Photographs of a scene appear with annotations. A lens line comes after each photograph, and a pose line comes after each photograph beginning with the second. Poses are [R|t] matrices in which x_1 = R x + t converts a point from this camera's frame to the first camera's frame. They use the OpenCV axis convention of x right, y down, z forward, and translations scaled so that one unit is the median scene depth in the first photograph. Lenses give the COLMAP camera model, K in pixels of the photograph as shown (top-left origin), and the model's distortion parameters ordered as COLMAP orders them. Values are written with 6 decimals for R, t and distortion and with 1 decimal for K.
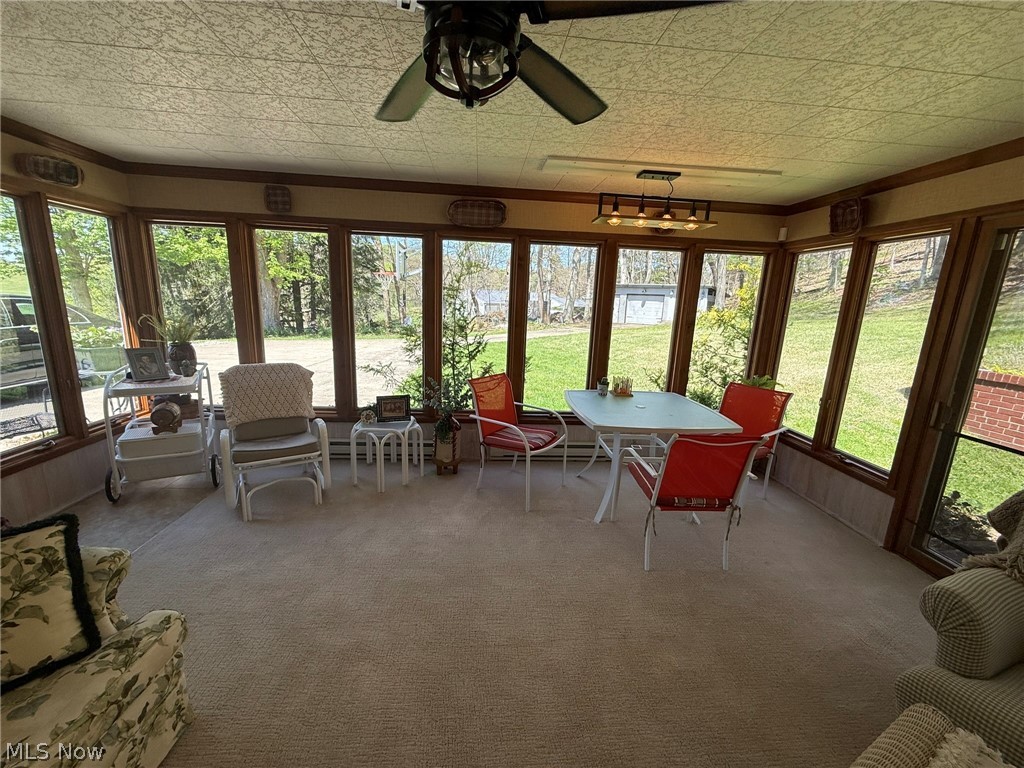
lens RADIAL K [[406.8, 0, 510.0], [0, 406.8, 384.6], [0, 0, 1]] dist [-0.002311, 0.000355]
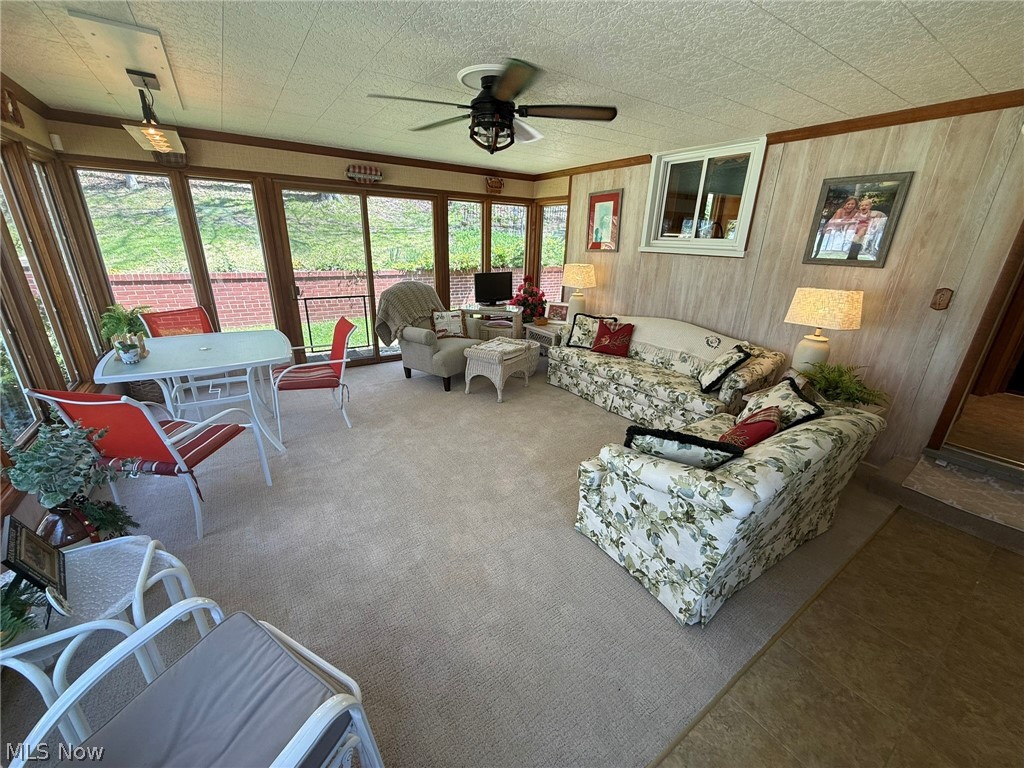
lens RADIAL K [[409.7, 0, 513.4], [0, 409.7, 381.5], [0, 0, 1]] dist [0.000132, -0.000086]
pose [[-0.490818, -0.344032, 0.800462, -0.820821], [0.125628, 0.881193, 0.455760, -0.220298], [-0.862157, 0.324256, -0.389285, 0.754369]]
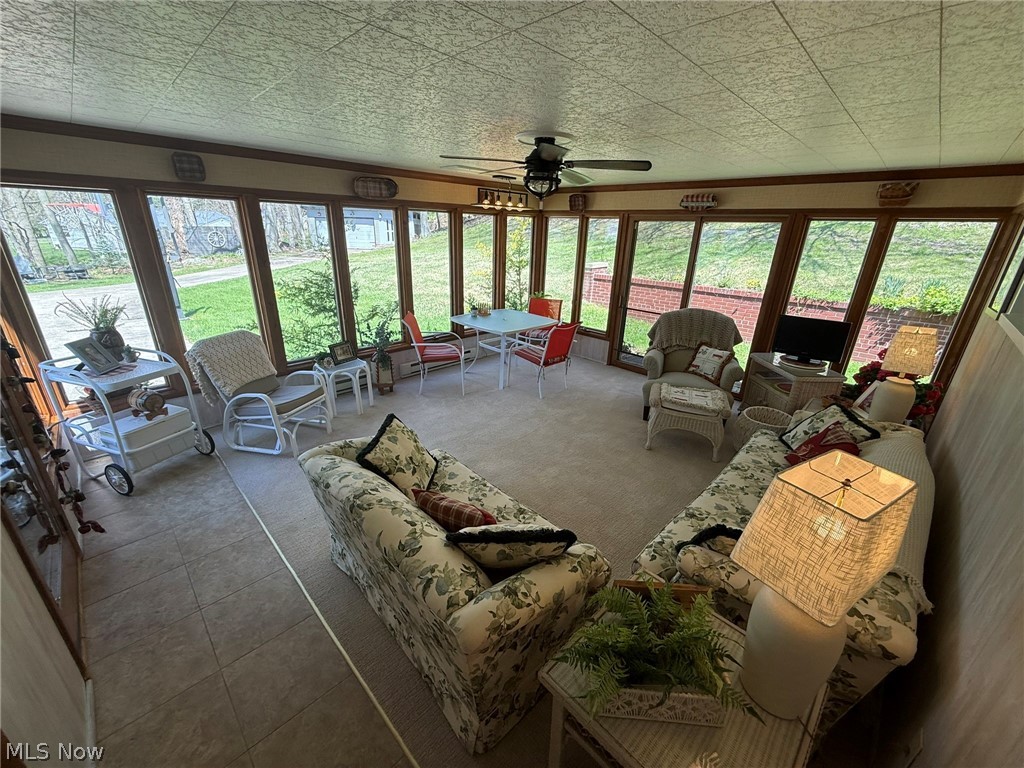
lens RADIAL K [[406.8, 0, 510.0], [0, 406.8, 384.6], [0, 0, 1]] dist [-0.002311, 0.000355]
pose [[0.756479, -0.250978, 0.603945, -0.726230], [0.134892, 0.963457, 0.231418, -0.070546], [-0.639956, -0.093596, 0.762690, -0.315281]]
